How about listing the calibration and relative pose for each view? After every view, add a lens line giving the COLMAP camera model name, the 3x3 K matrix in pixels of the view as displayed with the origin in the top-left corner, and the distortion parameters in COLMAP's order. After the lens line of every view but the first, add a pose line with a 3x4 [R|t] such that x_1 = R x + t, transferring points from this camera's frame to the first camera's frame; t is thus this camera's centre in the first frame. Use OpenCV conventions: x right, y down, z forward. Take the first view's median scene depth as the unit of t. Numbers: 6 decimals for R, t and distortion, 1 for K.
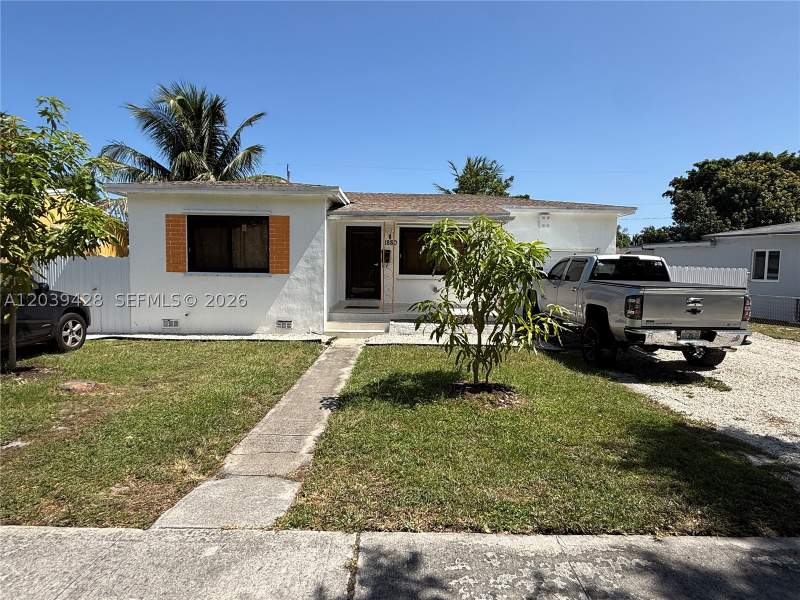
lens RADIAL K [[455.8, 0, 400.9], [0, 455.8, 297.4], [0, 0, 1]] dist [0.000793, 0.001096]
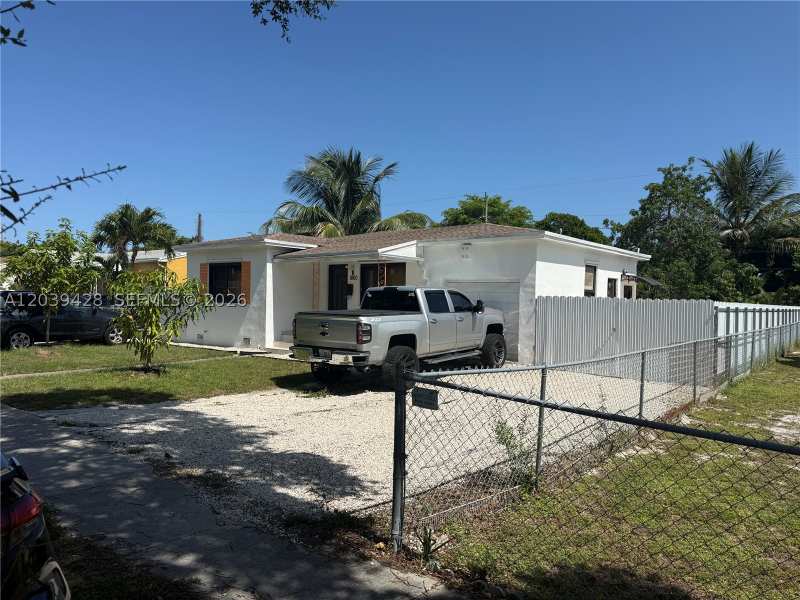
lens RADIAL K [[569.3, 0, 400.8], [0, 569.3, 299.2], [0, 0, 1]] dist [0.007607, 0.001250]
pose [[0.782275, -0.001237, -0.622932, 2.209838], [-0.043666, 0.997429, -0.056817, 0.022149], [0.621401, 0.071647, 0.780210, -0.077585]]
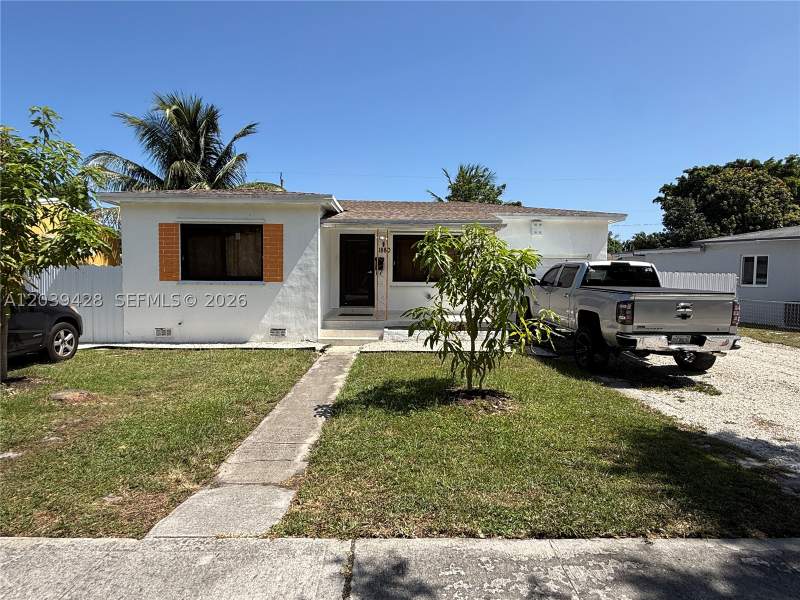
lens RADIAL K [[455.8, 0, 401.0], [0, 455.8, 298.5], [0, 0, 1]] dist [0.000793, 0.001096]
pose [[0.999891, -0.006383, 0.013331, 0.000969], [0.006555, 0.999895, -0.012961, -0.000506], [-0.013247, 0.013047, 0.999827, -0.006262]]
